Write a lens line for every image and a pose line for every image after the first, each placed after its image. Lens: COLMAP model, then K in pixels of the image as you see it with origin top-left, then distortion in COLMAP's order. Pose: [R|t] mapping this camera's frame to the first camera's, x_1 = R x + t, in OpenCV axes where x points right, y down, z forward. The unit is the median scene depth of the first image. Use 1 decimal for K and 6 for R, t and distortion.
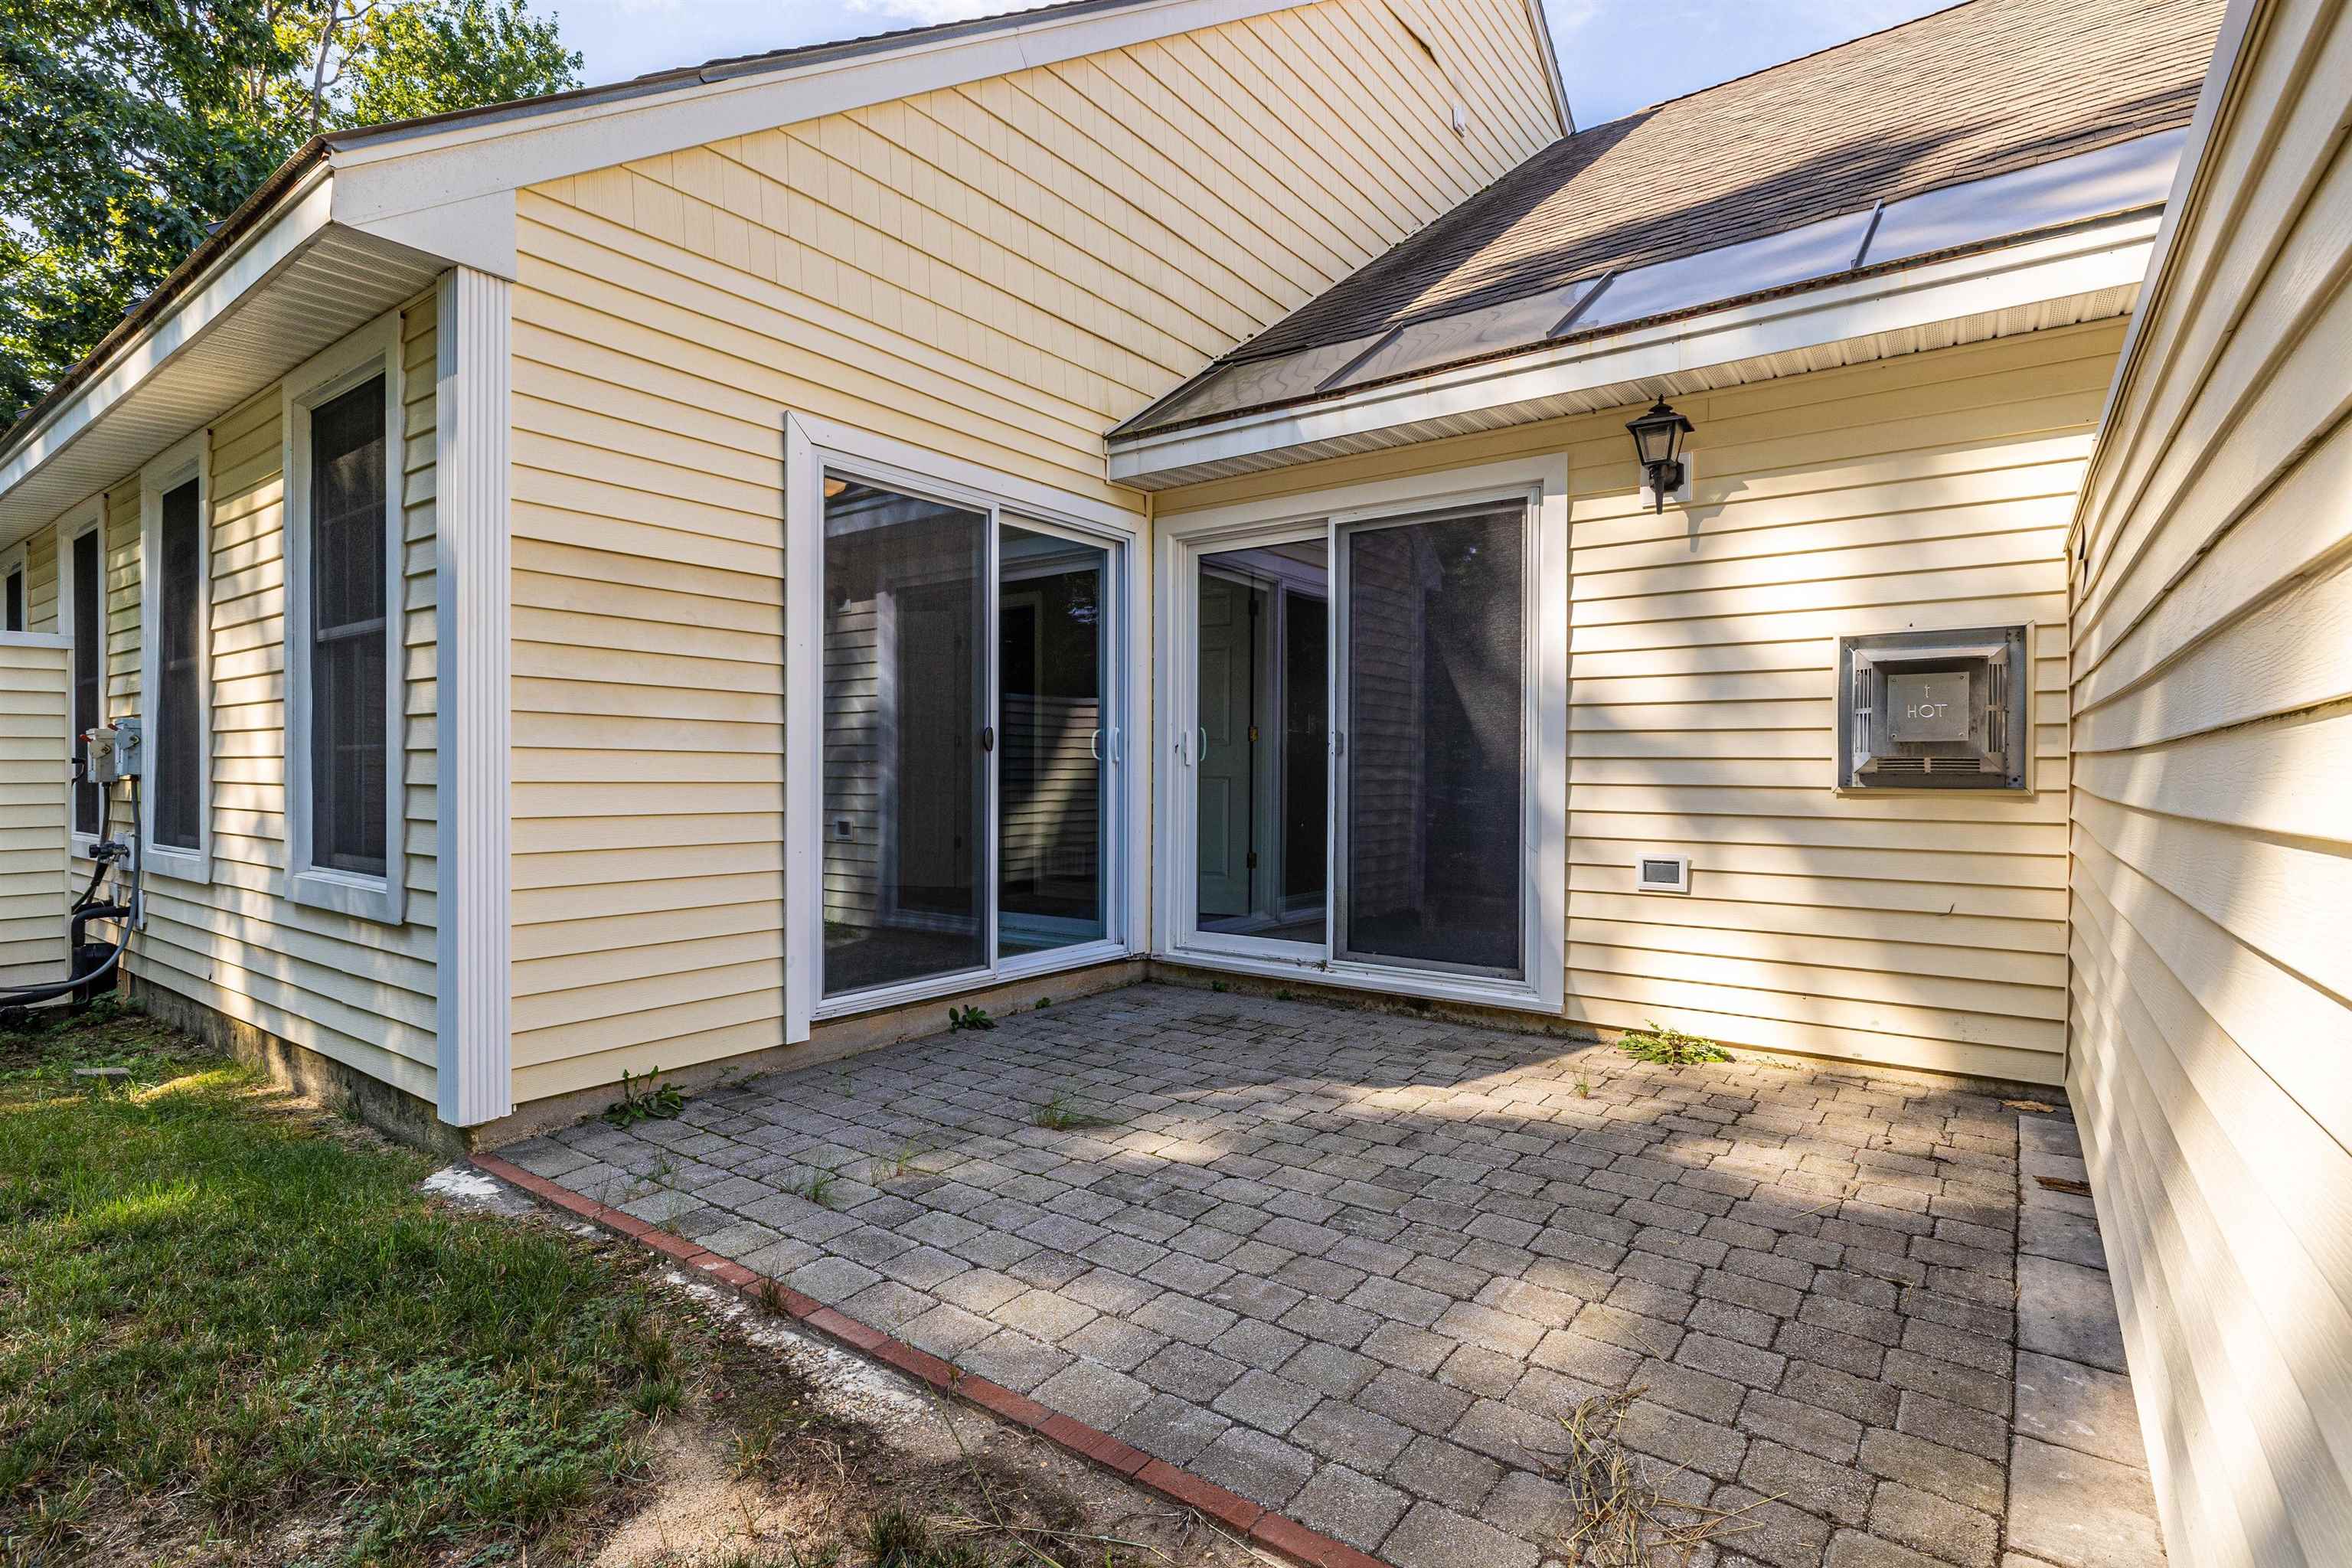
lens RADIAL K [[1139.6, 0, 1175.5], [0, 1139.6, 785.9], [0, 0, 1]] dist [-0.005726, 0.002368]
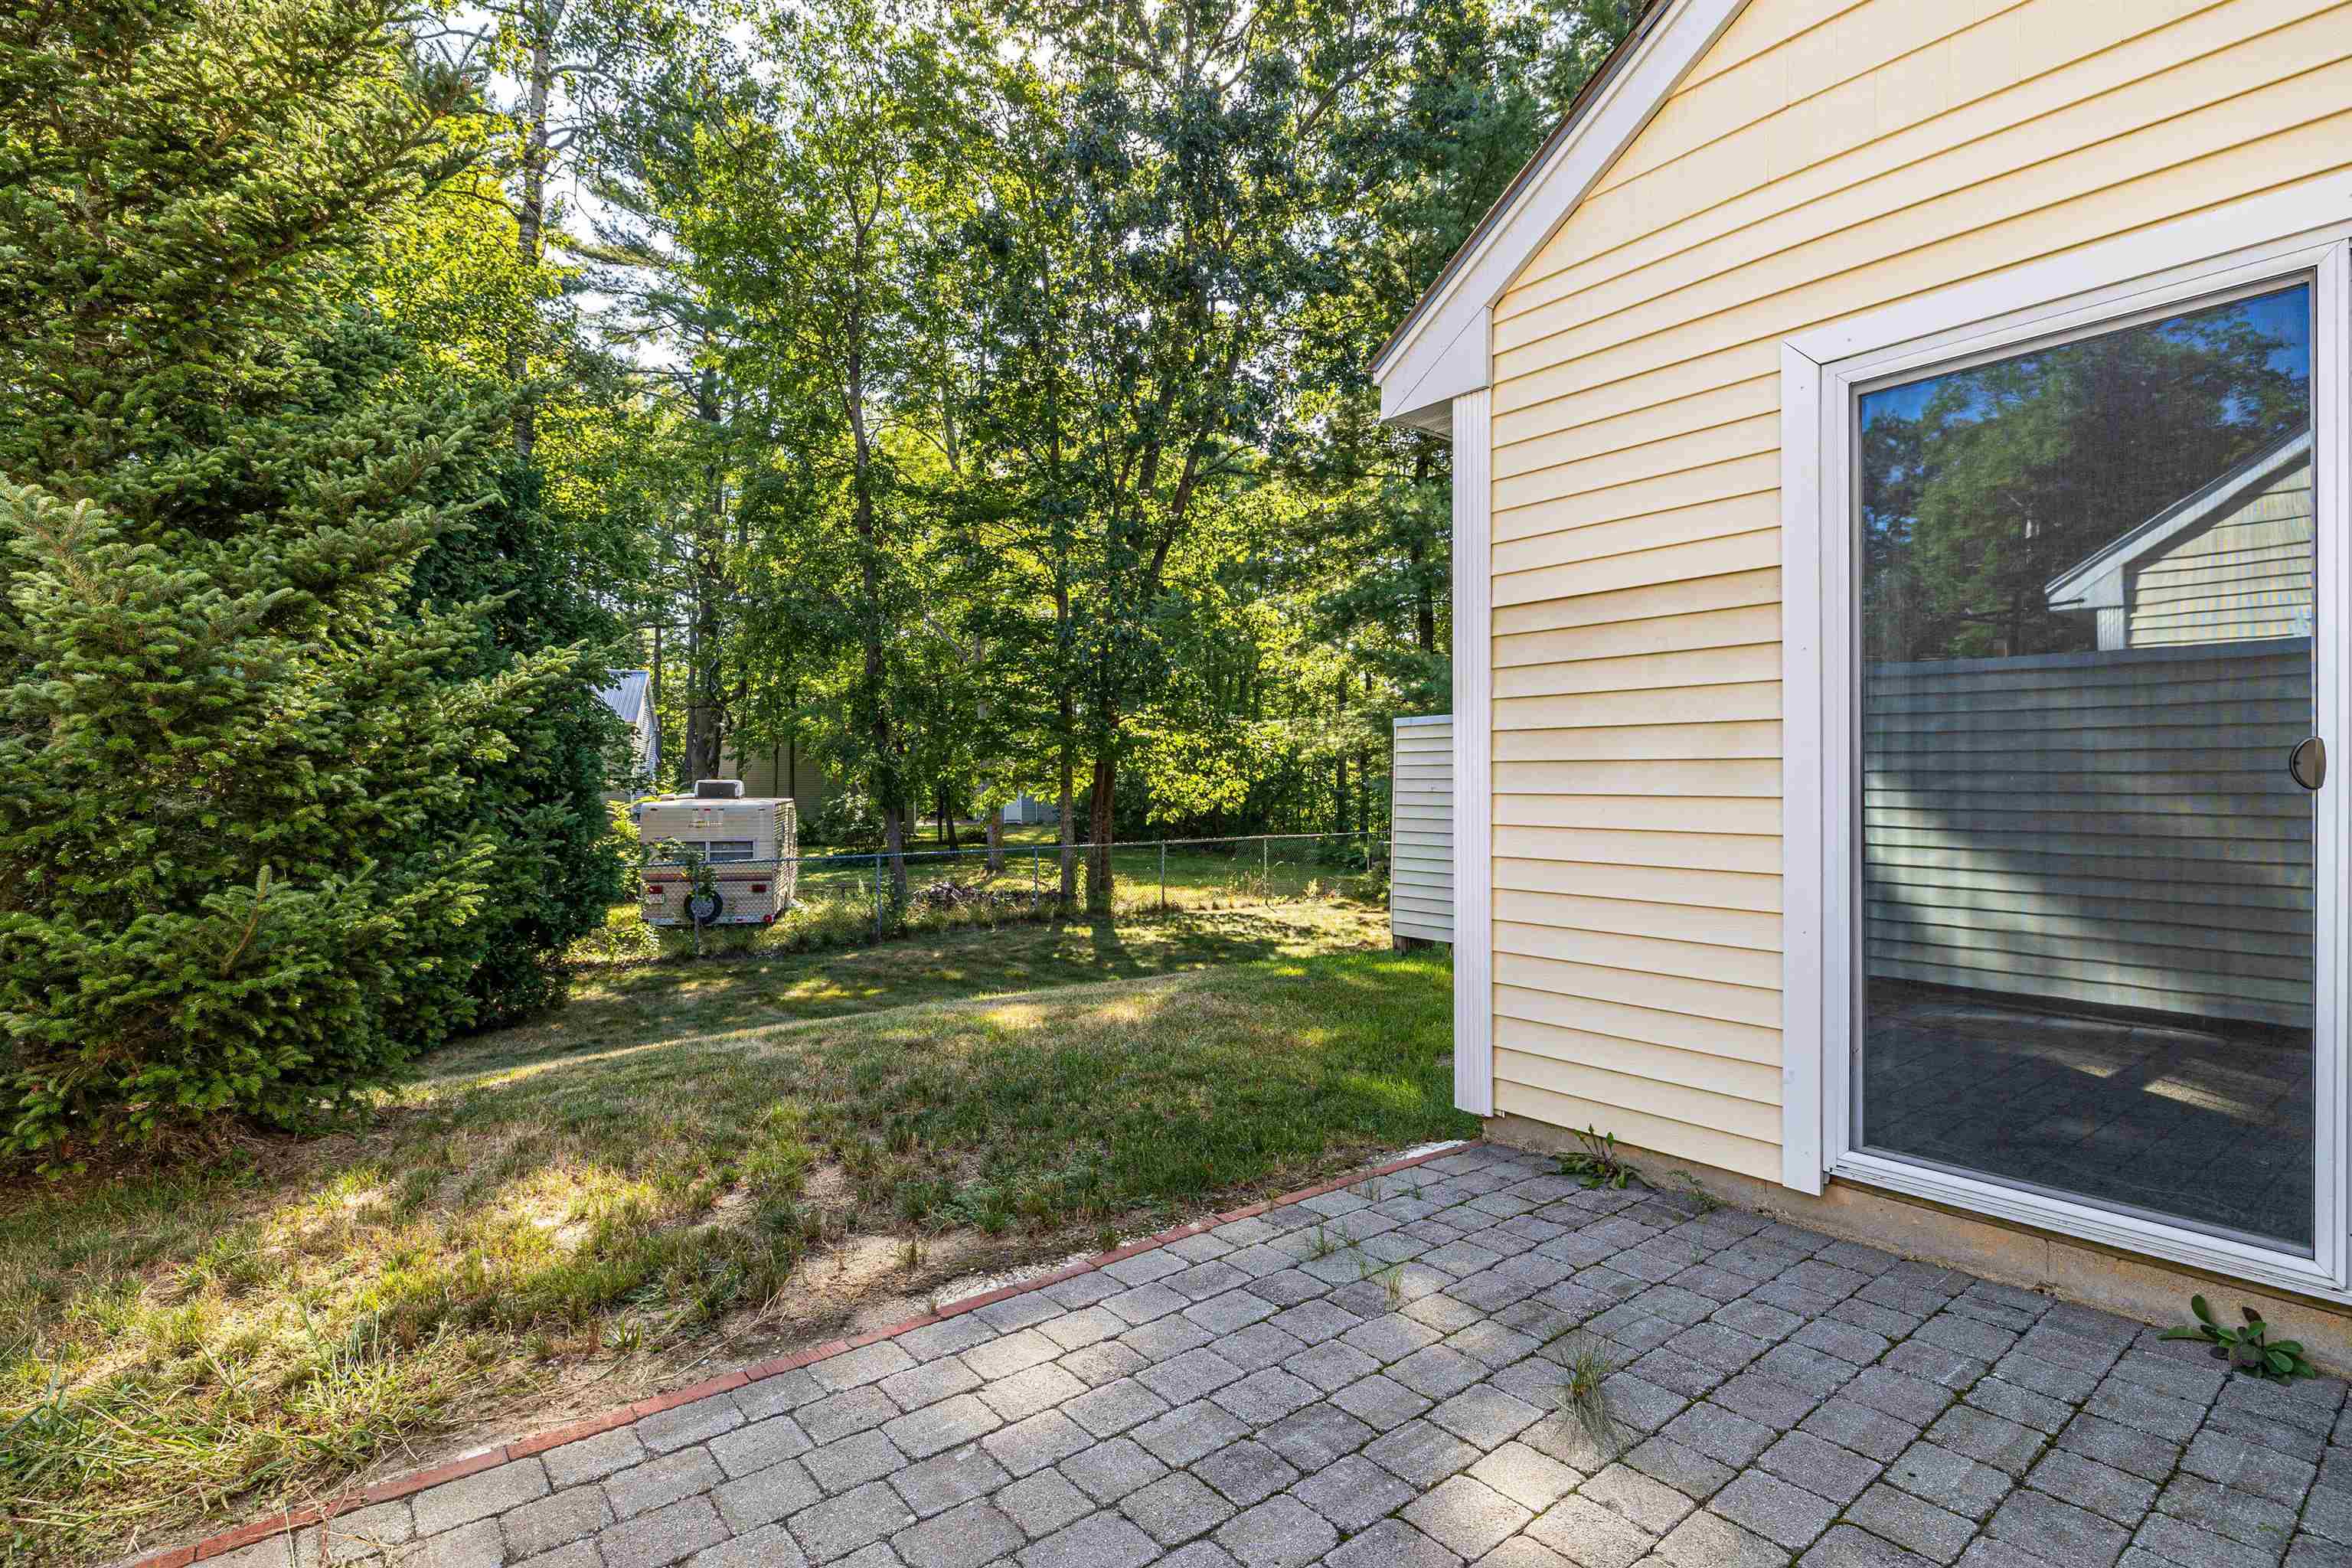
lens RADIAL K [[1139.6, 0, 1182.4], [0, 1139.6, 777.7], [0, 0, 1]] dist [-0.005726, 0.002368]
pose [[-0.272561, -0.007964, -0.962106, 0.611481], [-0.008590, 0.999946, -0.005844, -0.042242], [0.962100, 0.006671, -0.272614, 1.029922]]
